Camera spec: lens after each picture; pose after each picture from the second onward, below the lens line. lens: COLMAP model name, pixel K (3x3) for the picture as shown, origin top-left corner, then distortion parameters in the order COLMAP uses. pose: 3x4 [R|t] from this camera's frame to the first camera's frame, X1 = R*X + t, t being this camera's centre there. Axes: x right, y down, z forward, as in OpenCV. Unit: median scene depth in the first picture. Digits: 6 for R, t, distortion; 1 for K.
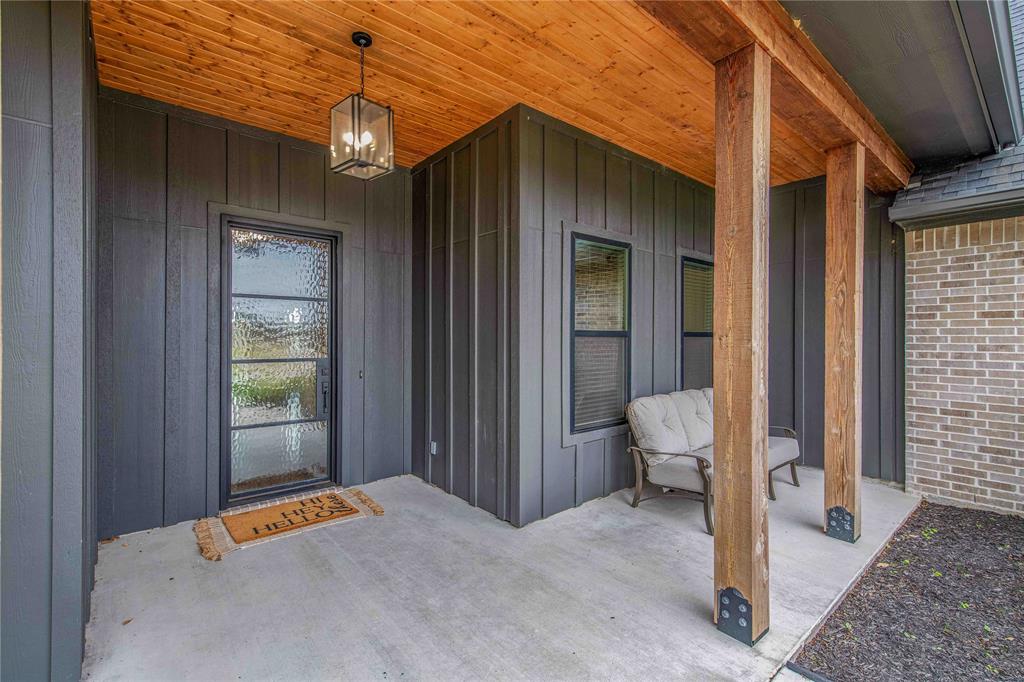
lens RADIAL K [[462.6, 0, 514.2], [0, 462.6, 338.3], [0, 0, 1]] dist [0.016159, -0.001973]
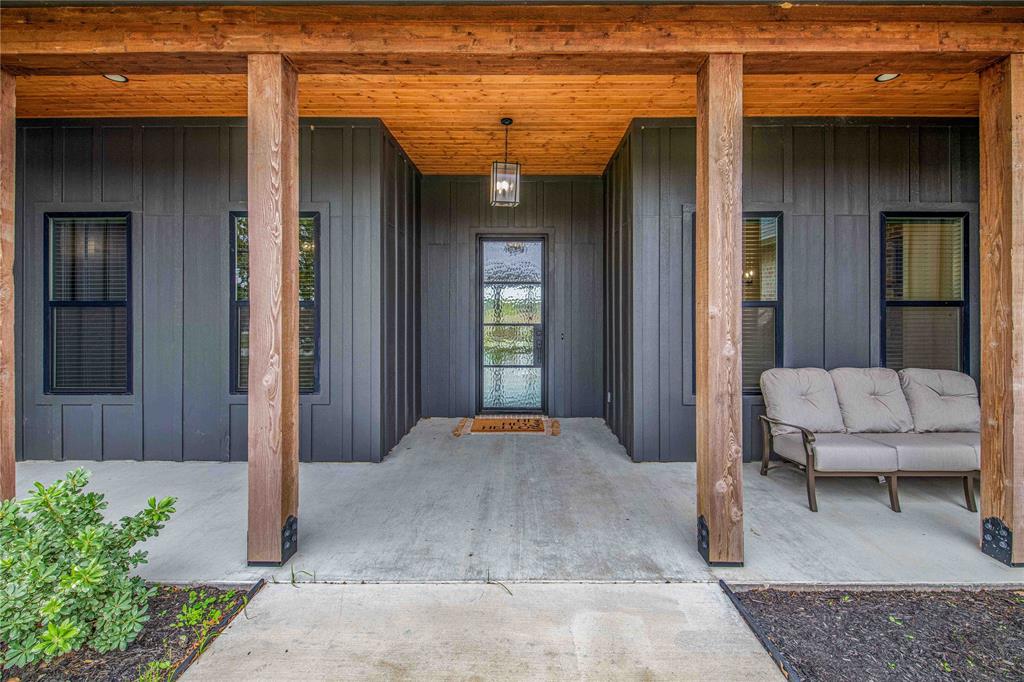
lens RADIAL K [[462.6, 0, 511.9], [0, 462.6, 313.5], [0, 0, 1]] dist [0.016159, -0.001973]
pose [[0.745121, 0.001086, -0.666929, 0.614177], [-0.001780, 0.999998, -0.000361, 0.015488], [0.666927, 0.001457, 0.745122, -0.141769]]
